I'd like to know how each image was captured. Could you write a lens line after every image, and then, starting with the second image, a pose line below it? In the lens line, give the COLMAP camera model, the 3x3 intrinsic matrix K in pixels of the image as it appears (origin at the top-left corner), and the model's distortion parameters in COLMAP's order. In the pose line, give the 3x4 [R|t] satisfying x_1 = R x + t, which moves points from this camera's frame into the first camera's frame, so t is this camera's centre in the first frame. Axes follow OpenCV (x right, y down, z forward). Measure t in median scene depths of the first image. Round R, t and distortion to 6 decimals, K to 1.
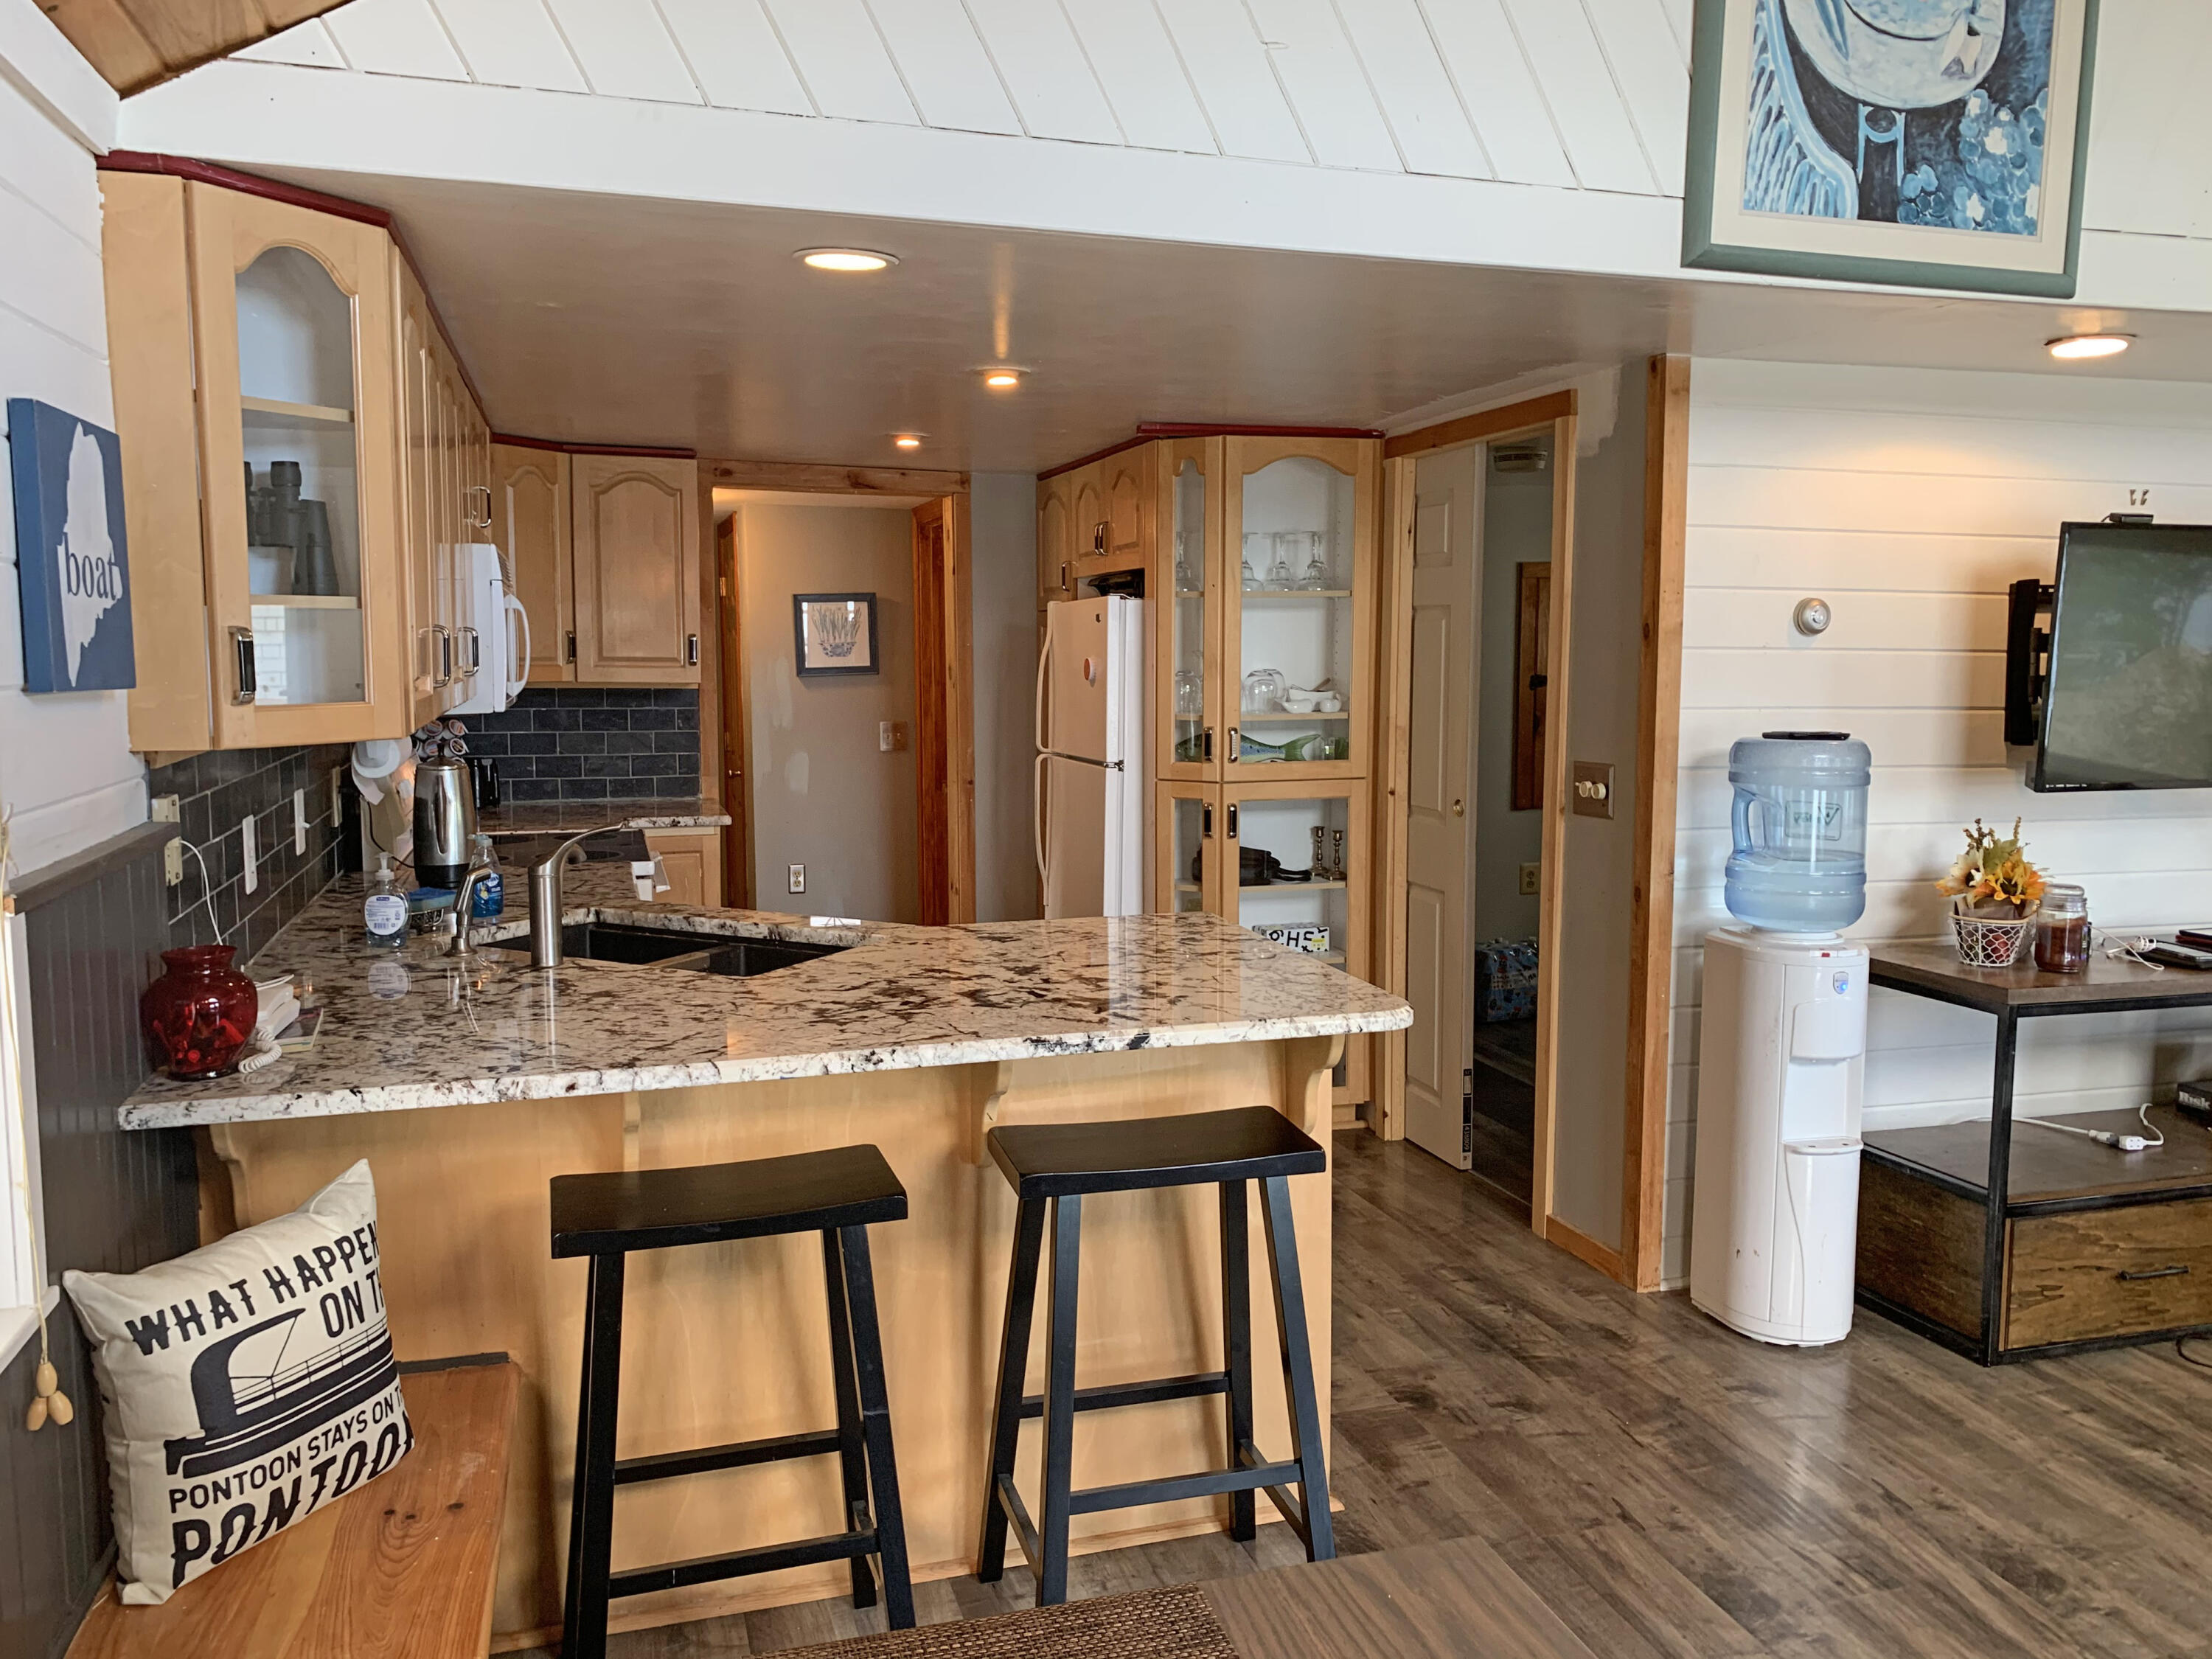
lens RADIAL K [[1675.7, 0, 1096.1], [0, 1675.7, 822.8], [0, 0, 1]] dist [0.005984, -0.008194]
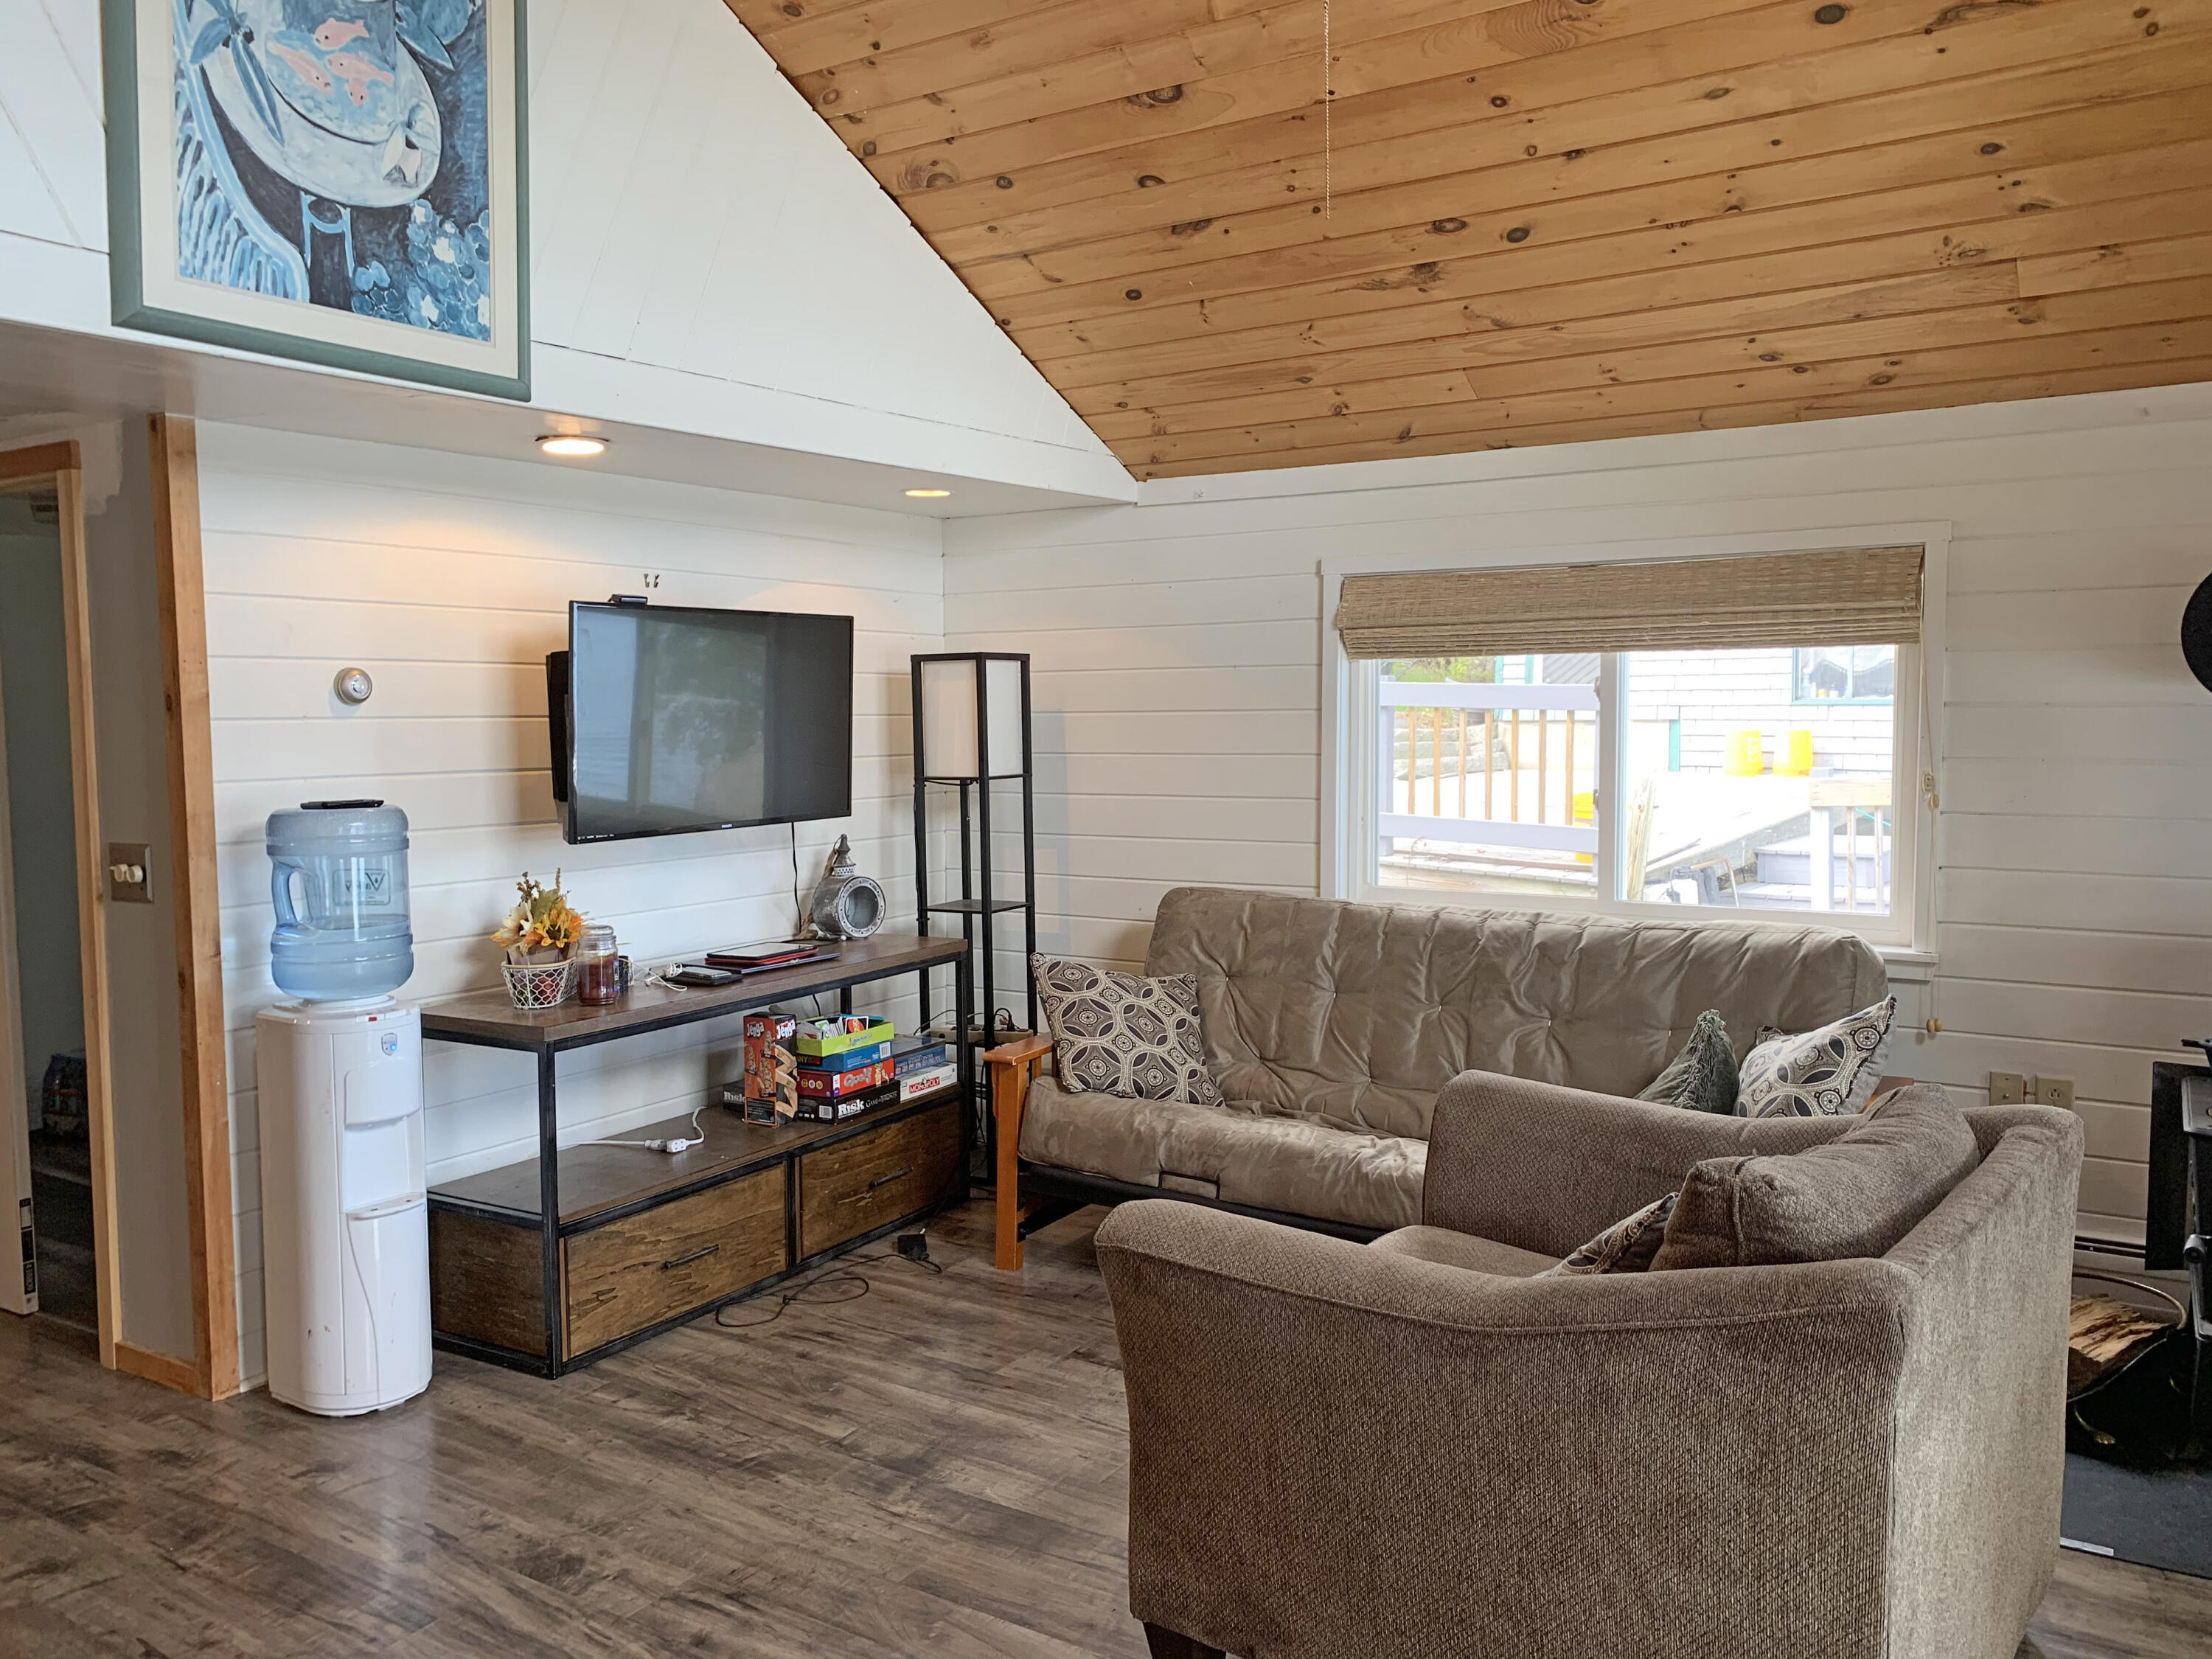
lens RADIAL K [[1675.7, 0, 1096.1], [0, 1675.7, 822.8], [0, 0, 1]] dist [0.005984, -0.008194]
pose [[0.746932, -0.058060, 0.662360, 0.097385], [0.082452, 0.996579, -0.005623, 0.002467], [-0.659768, 0.058813, 0.749164, -0.057925]]
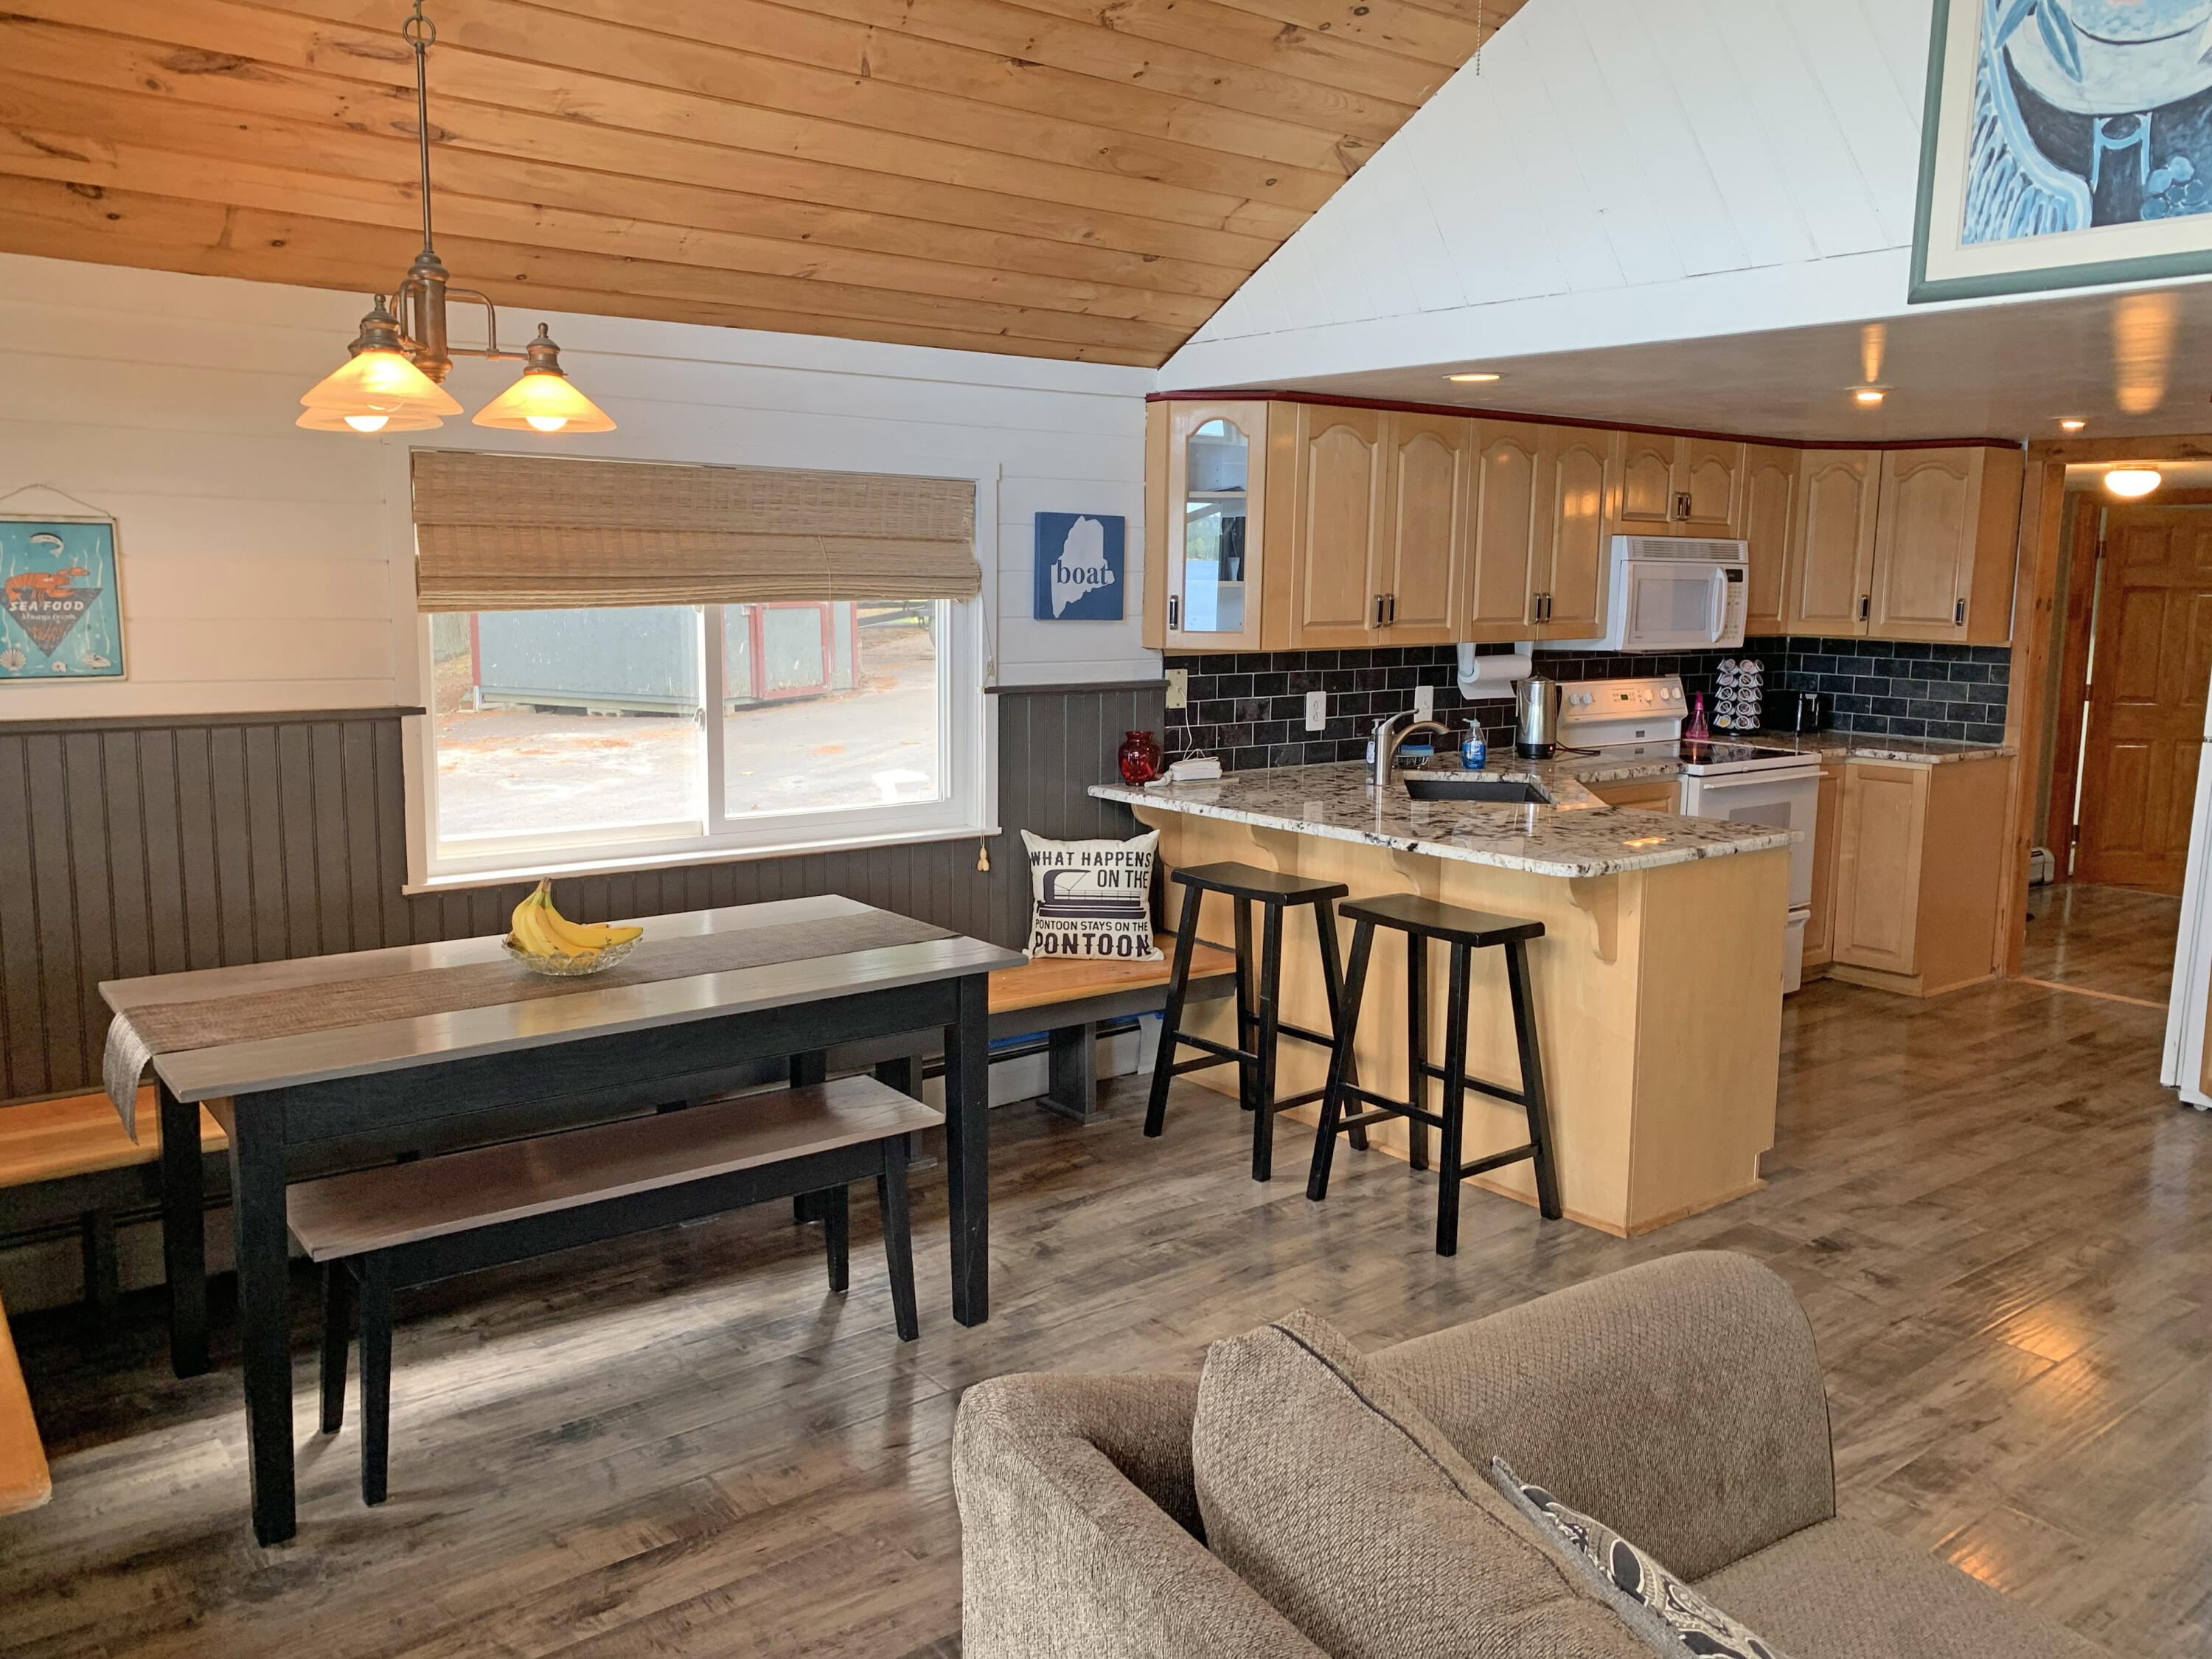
lens RADIAL K [[1671.3, 0, 1104.0], [0, 1671.3, 853.5], [0, 0, 1]] dist [0.001814, -0.030696]
pose [[0.362881, 0.156215, -0.918648, 1.060160], [-0.110723, 0.986092, 0.123947, -0.027343], [0.925234, 0.056738, 0.375131, 0.048233]]
